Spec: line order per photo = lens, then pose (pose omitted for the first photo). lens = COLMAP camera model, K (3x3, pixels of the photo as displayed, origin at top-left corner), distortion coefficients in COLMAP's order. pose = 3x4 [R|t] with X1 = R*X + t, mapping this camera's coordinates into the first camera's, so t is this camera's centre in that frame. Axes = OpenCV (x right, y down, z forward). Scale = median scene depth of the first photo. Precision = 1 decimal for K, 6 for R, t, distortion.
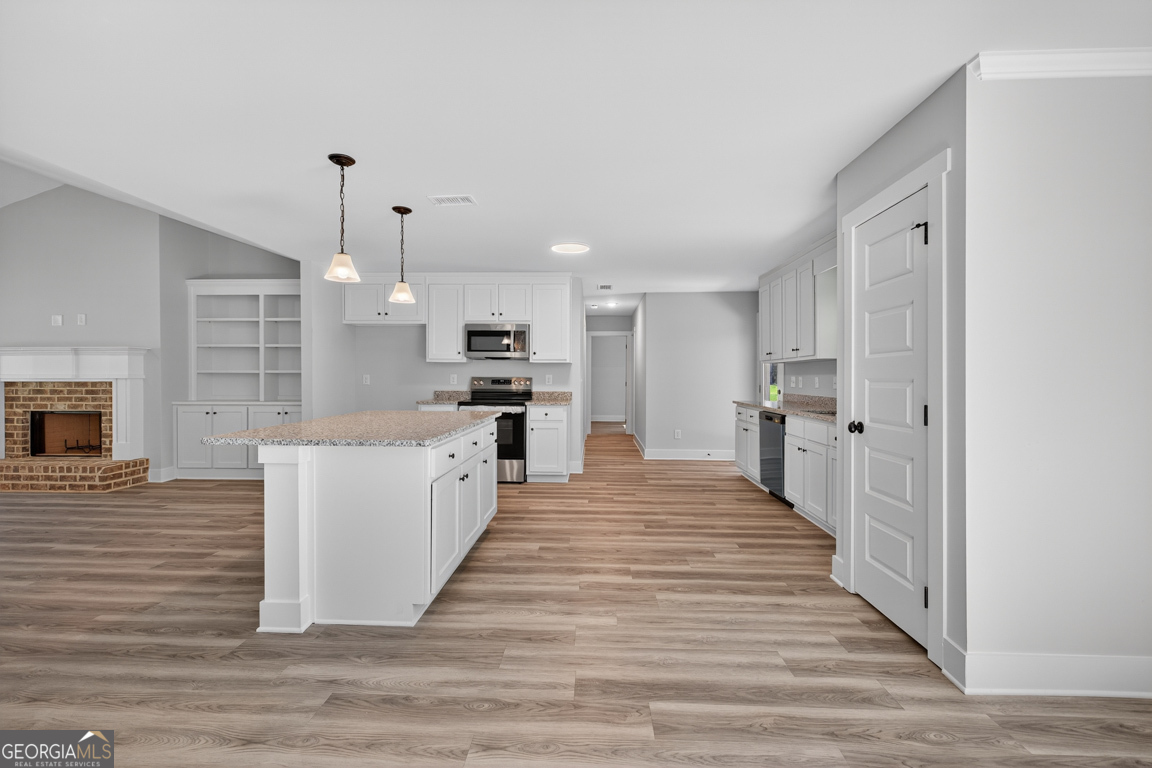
lens RADIAL K [[484.7, 0, 573.7], [0, 484.7, 378.9], [0, 0, 1]] dist [0.008806, -0.000952]
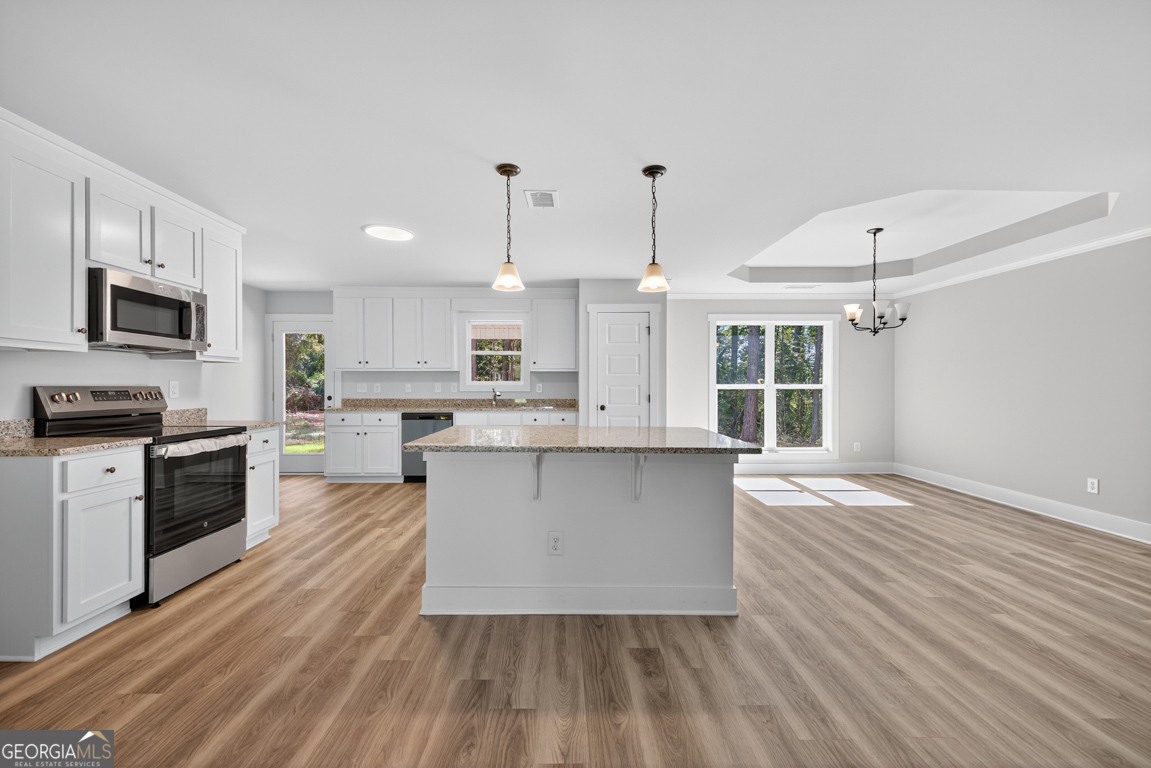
lens RADIAL K [[484.3, 0, 571.7], [0, 484.3, 386.2], [0, 0, 1]] dist [0.008806, -0.000952]
pose [[-0.066007, -0.007716, 0.997789, -1.506501], [0.003664, 0.999961, 0.007976, -0.011969], [-0.997812, 0.004183, -0.065976, 1.267650]]
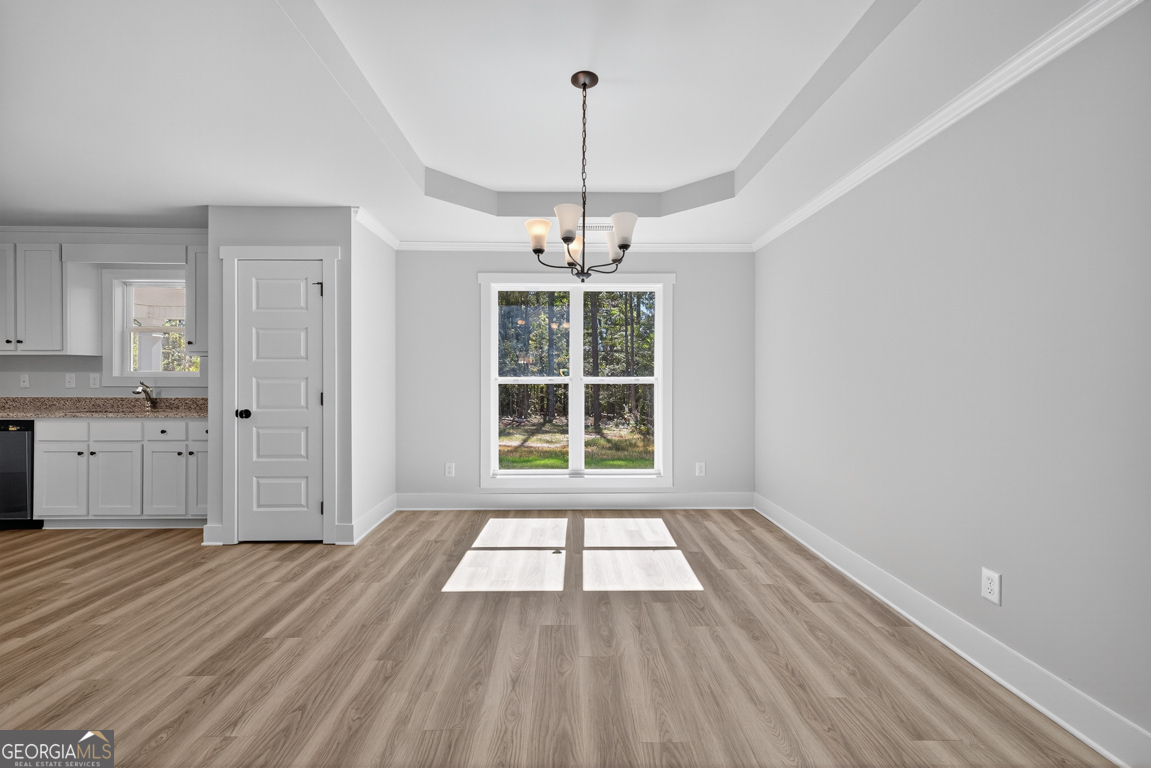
lens RADIAL K [[484.3, 0, 572.6], [0, 484.3, 376.6], [0, 0, 1]] dist [0.008806, -0.000952]
pose [[-0.060162, -0.002362, 0.998186, -0.775996], [0.001052, 0.999996, 0.002430, -0.002997], [-0.998188, 0.001197, -0.060160, 0.194660]]
